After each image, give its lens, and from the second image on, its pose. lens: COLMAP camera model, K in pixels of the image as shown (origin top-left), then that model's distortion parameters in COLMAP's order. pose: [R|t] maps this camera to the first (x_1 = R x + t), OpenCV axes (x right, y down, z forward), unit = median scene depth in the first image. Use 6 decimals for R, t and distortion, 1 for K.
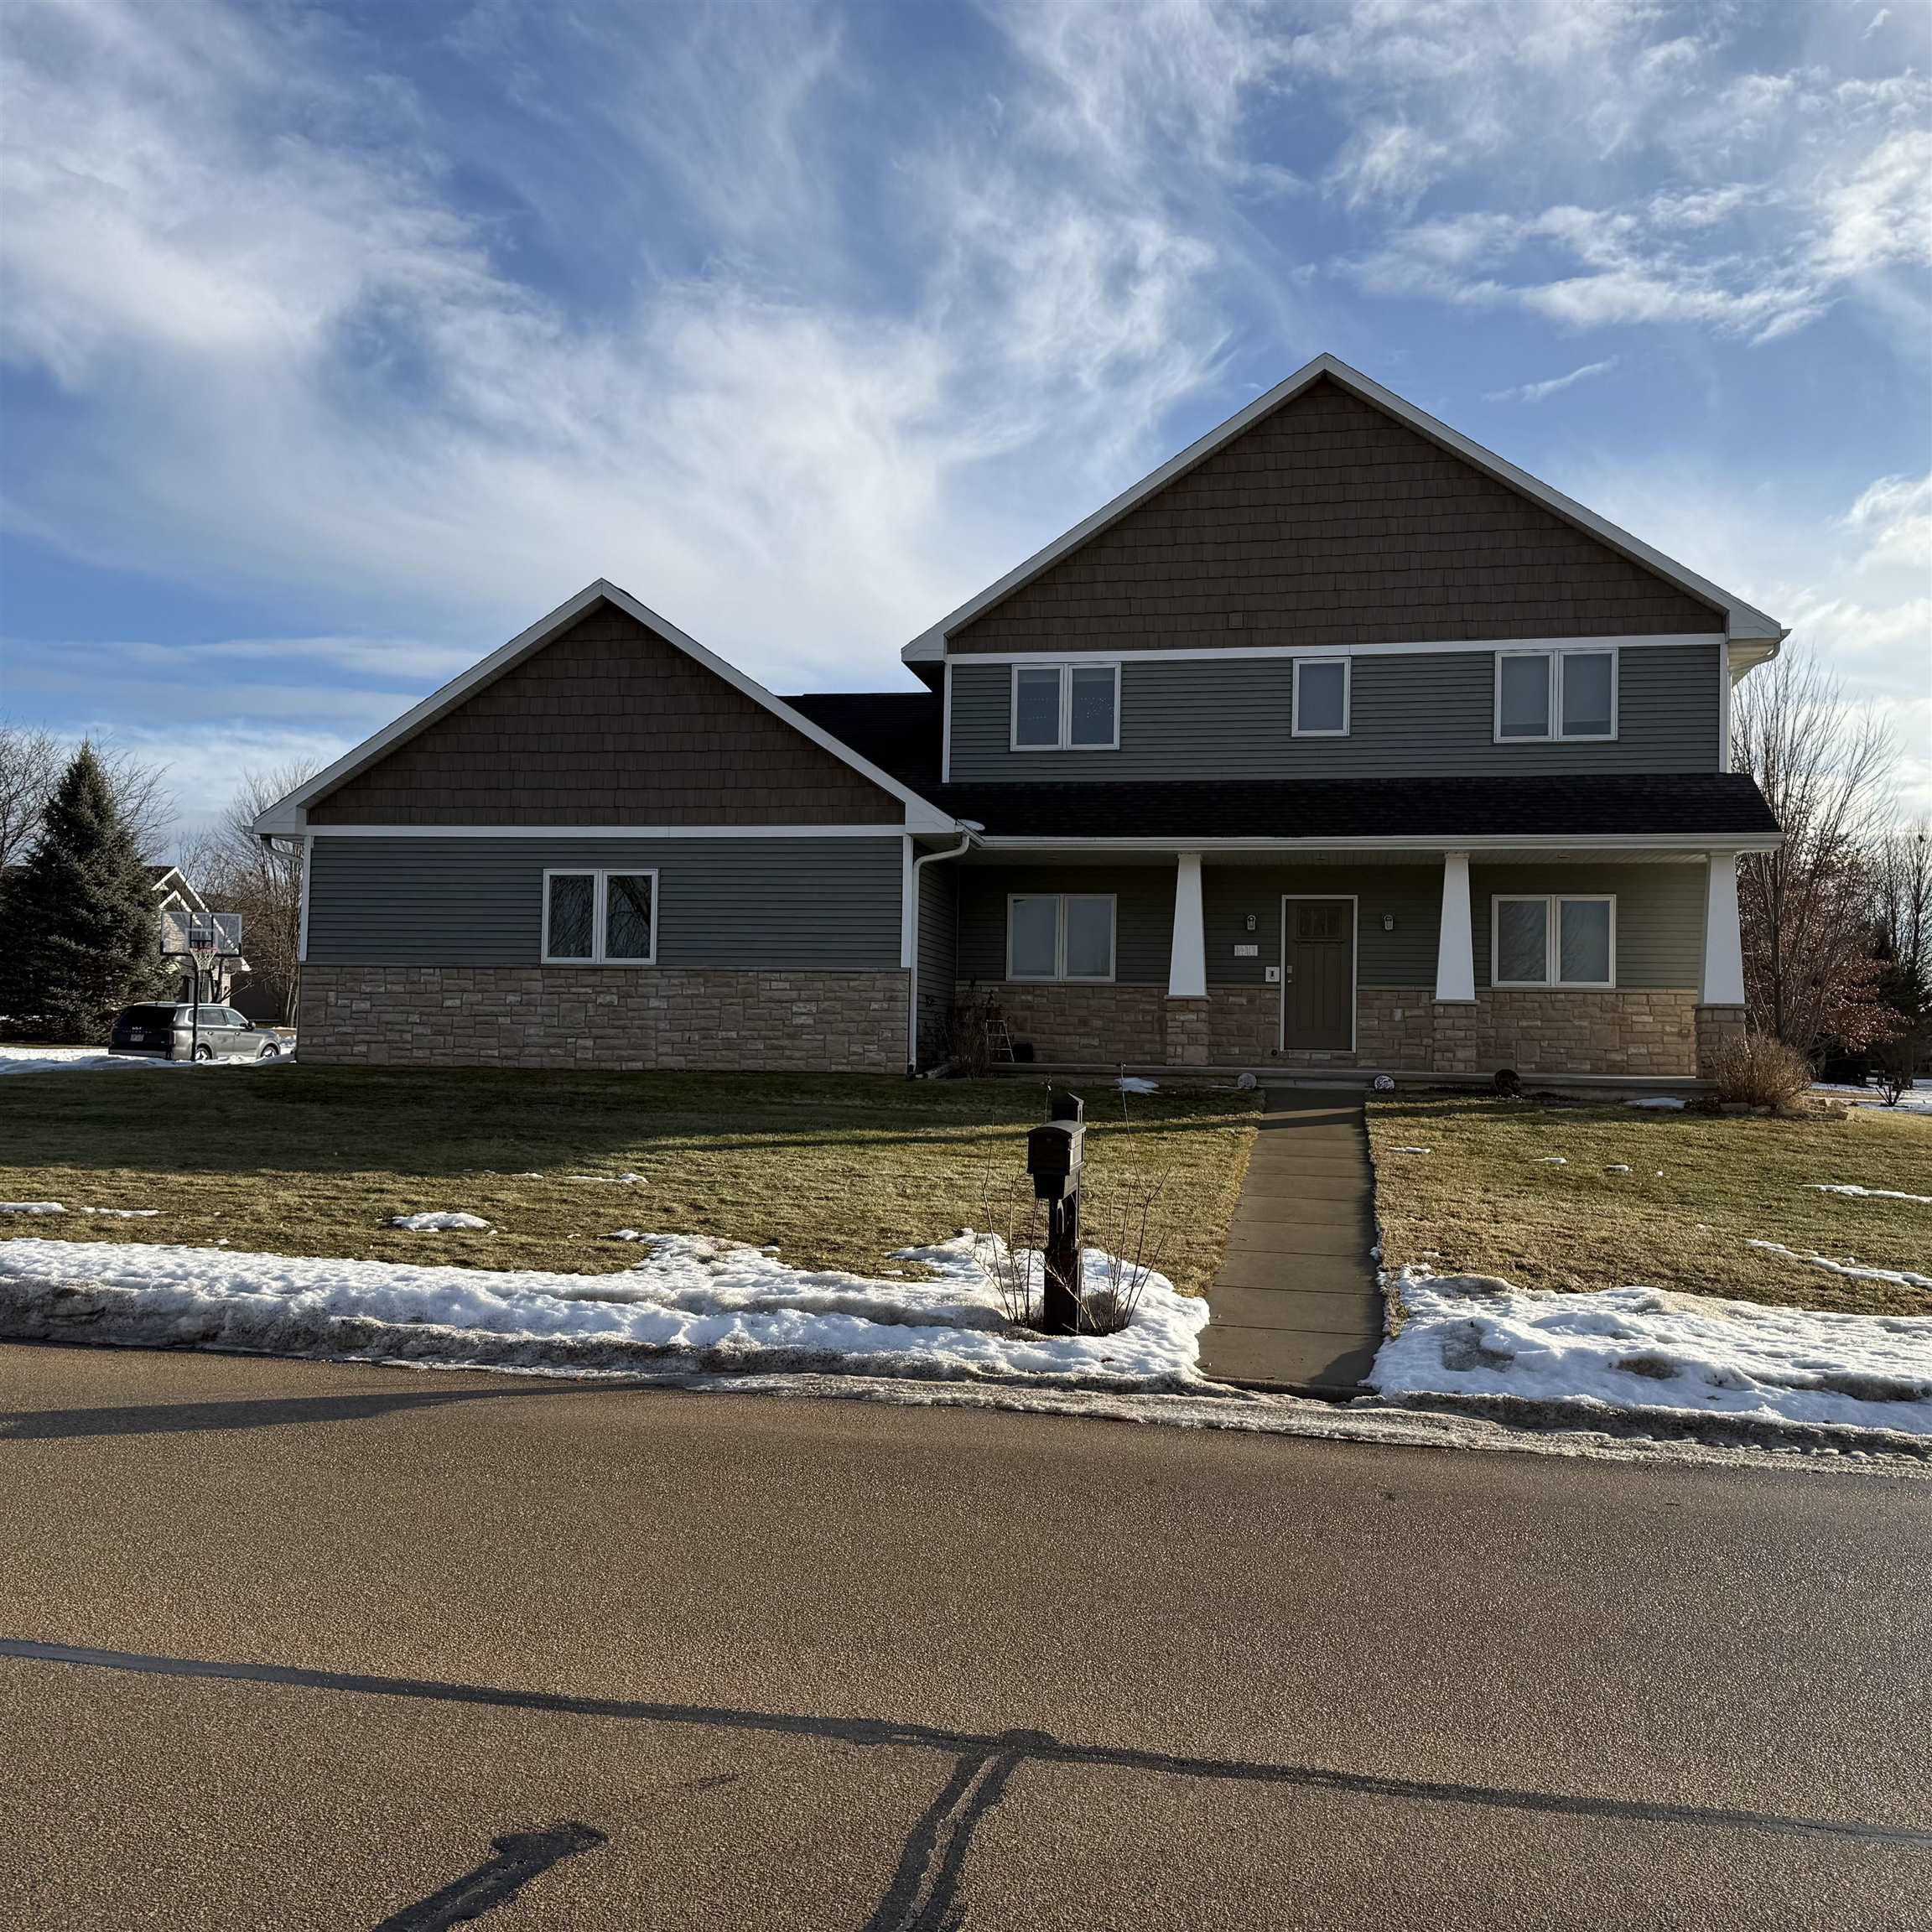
lens RADIAL K [[2162.3, 0, 963.0], [0, 2162.3, 971.4], [0, 0, 1]] dist [0.266116, 0.000000]
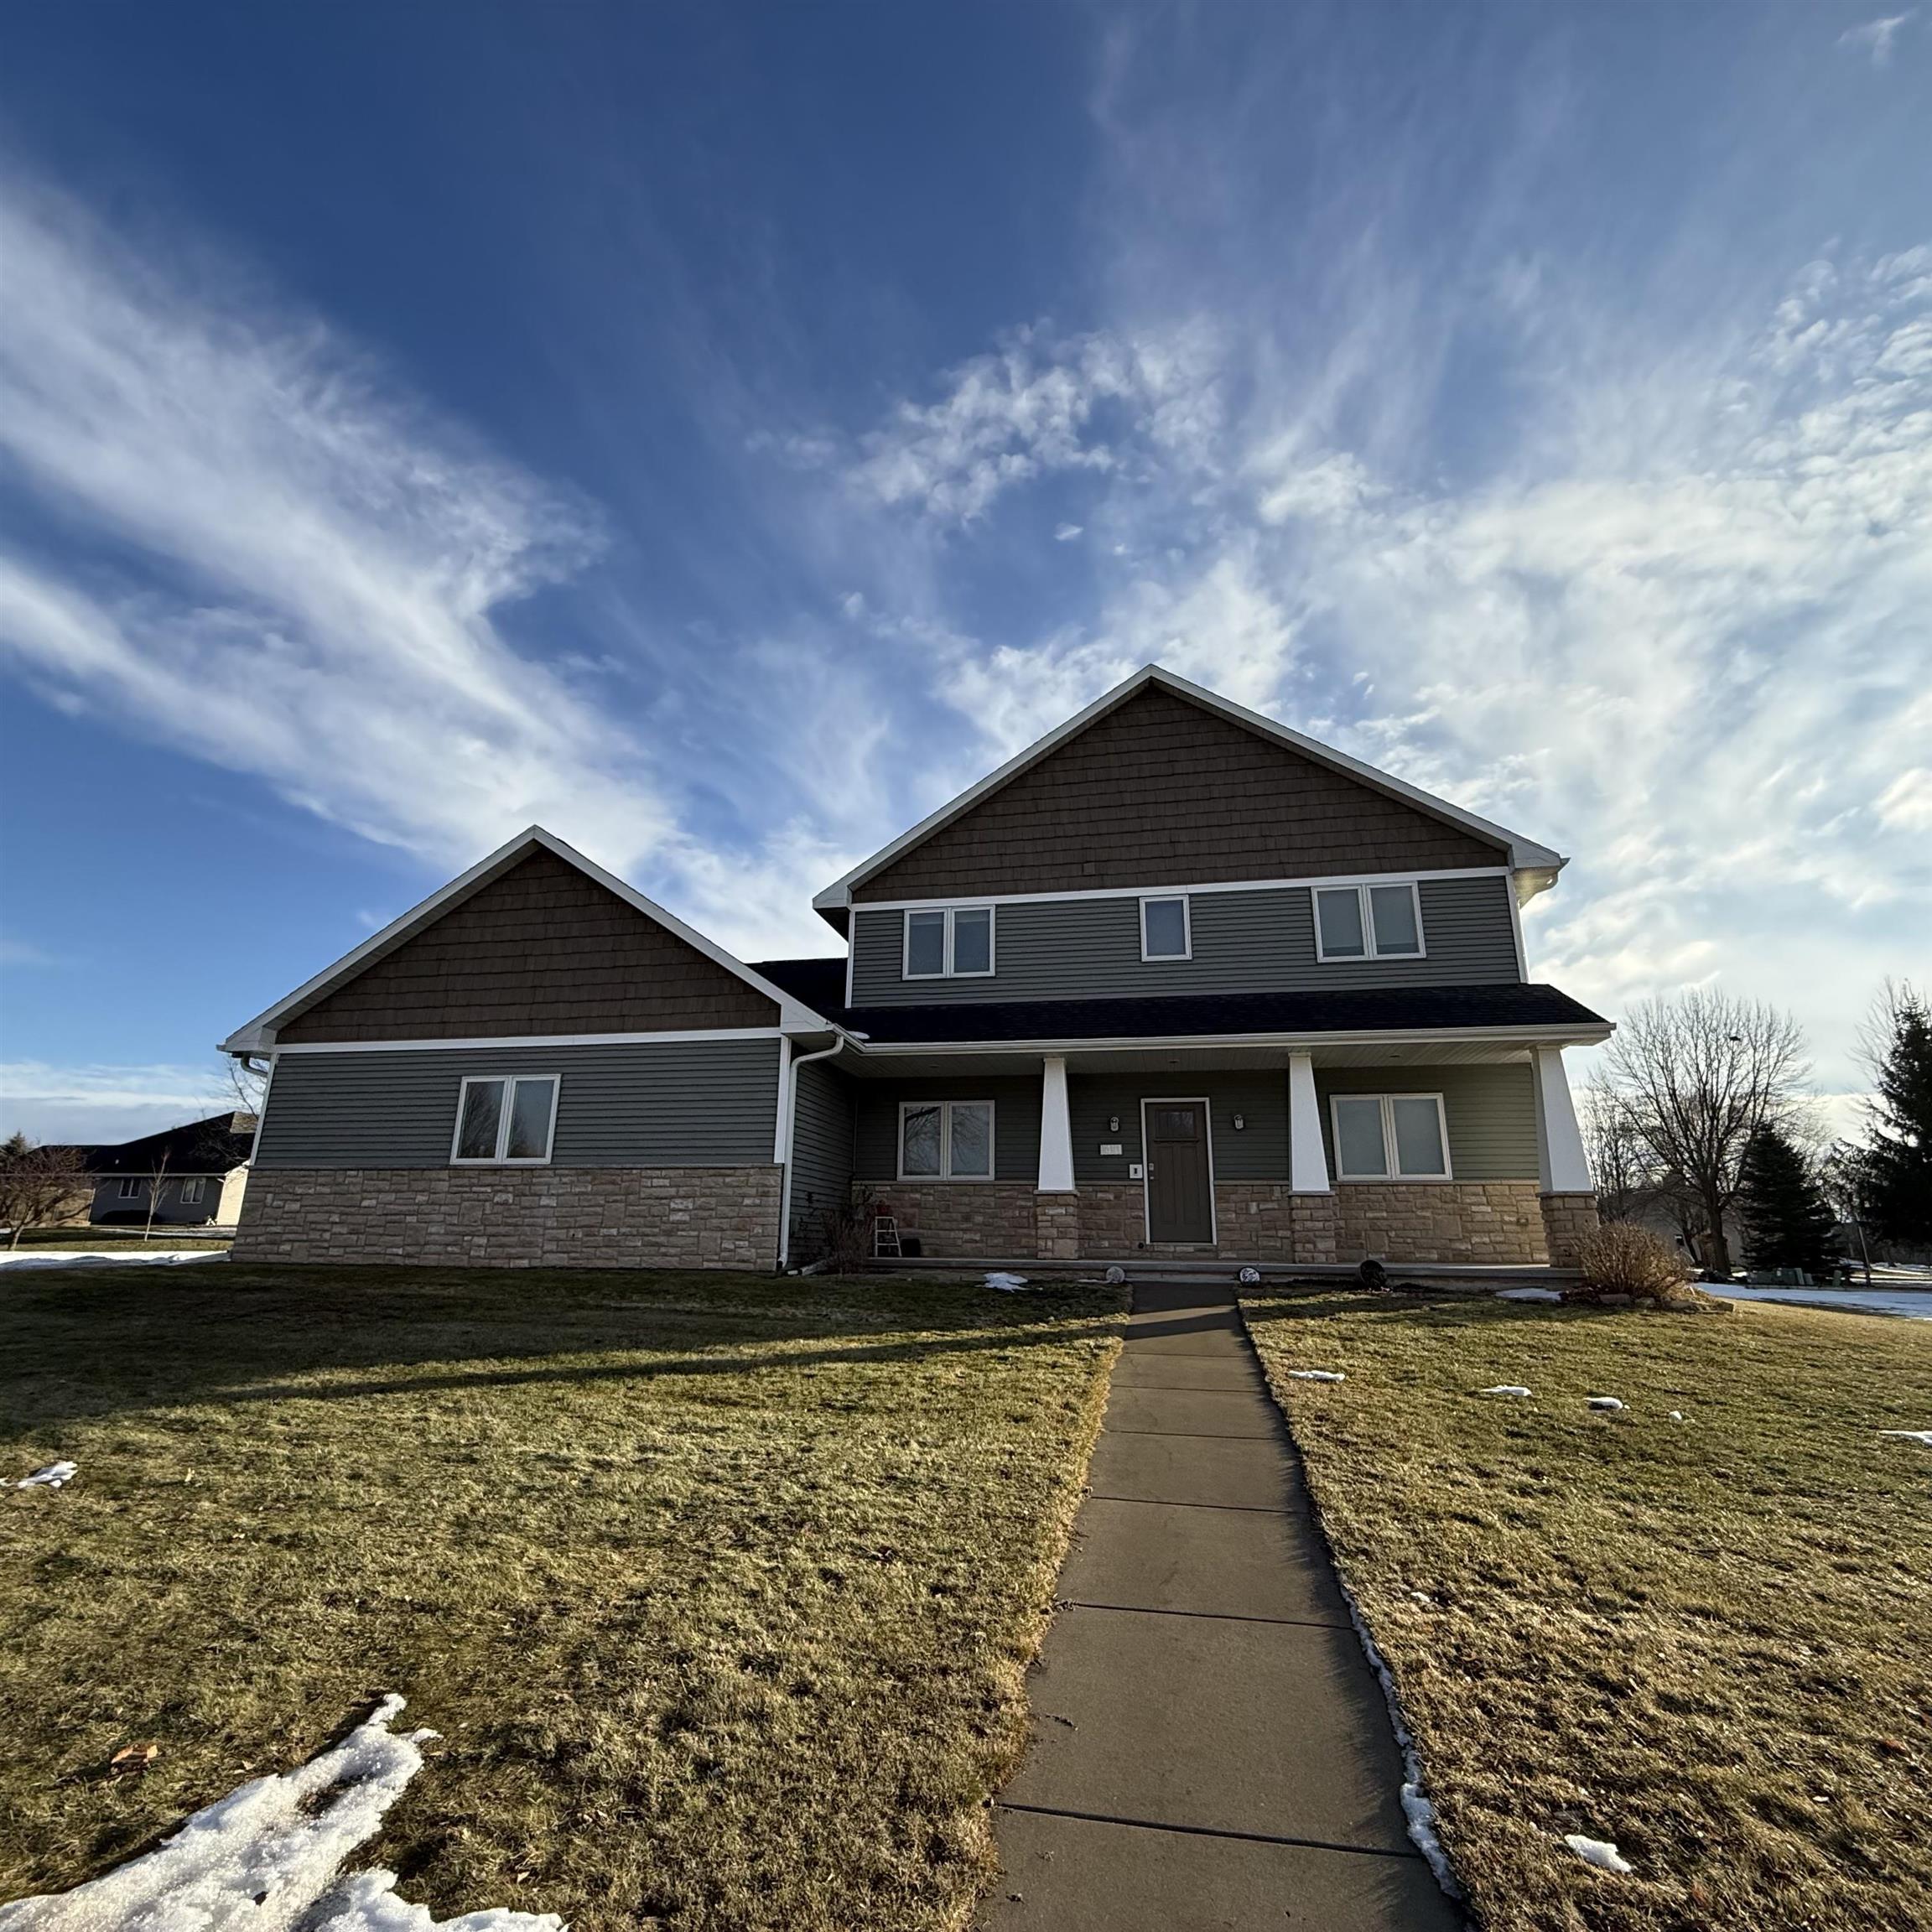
lens RADIAL K [[1035.7, 0, 959.9], [0, 1035.7, 973.9], [0, 0, 1]] dist [0.005002, -0.000764]
pose [[0.999792, -0.011667, -0.016754, 0.065712], [0.007786, 0.976501, -0.215371, 0.016342], [0.018873, 0.215196, 0.976389, 0.481983]]
